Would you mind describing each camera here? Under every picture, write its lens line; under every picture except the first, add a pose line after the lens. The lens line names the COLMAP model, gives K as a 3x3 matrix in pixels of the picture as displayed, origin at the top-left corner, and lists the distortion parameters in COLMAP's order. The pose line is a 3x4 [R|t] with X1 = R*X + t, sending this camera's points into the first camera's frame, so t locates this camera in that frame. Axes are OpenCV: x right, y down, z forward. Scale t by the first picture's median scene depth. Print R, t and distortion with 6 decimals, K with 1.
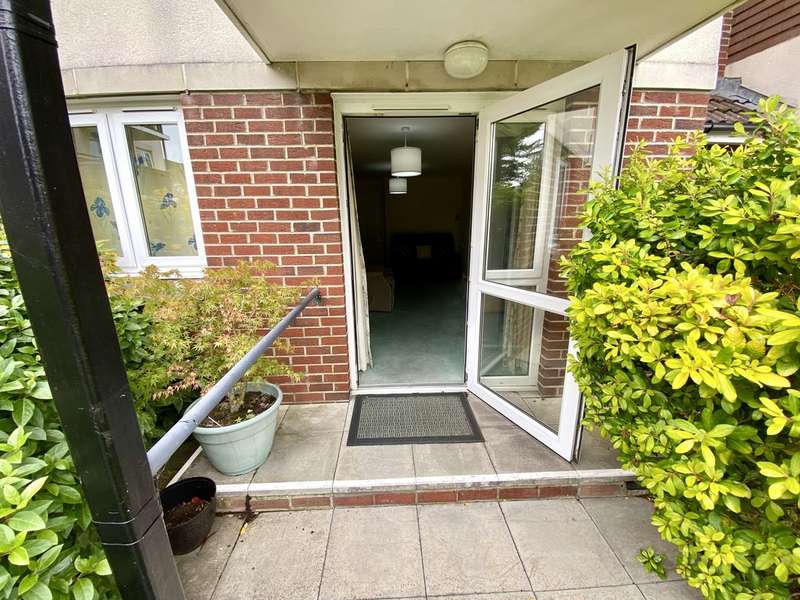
lens RADIAL K [[325.2, 0, 400.0], [0, 325.2, 300.0], [0, 0, 1]] dist [-0.001301, -0.000128]
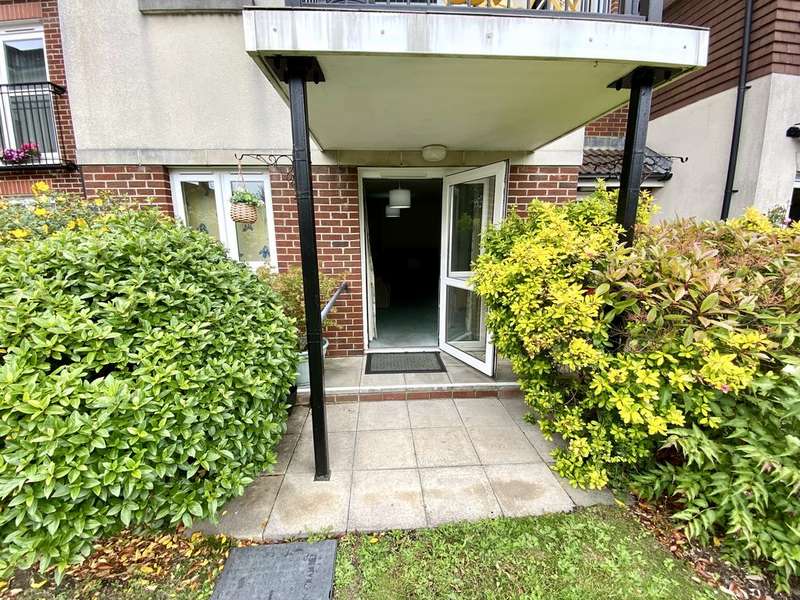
lens RADIAL K [[331.6, 0, 400.0], [0, 331.6, 300.0], [0, 0, 1]] dist [0.037062, -0.025825]
pose [[0.999671, 0.002906, 0.025501, -0.026204], [-0.001667, 0.998823, -0.048473, 0.141340], [-0.025612, 0.048414, 0.998499, -0.687207]]
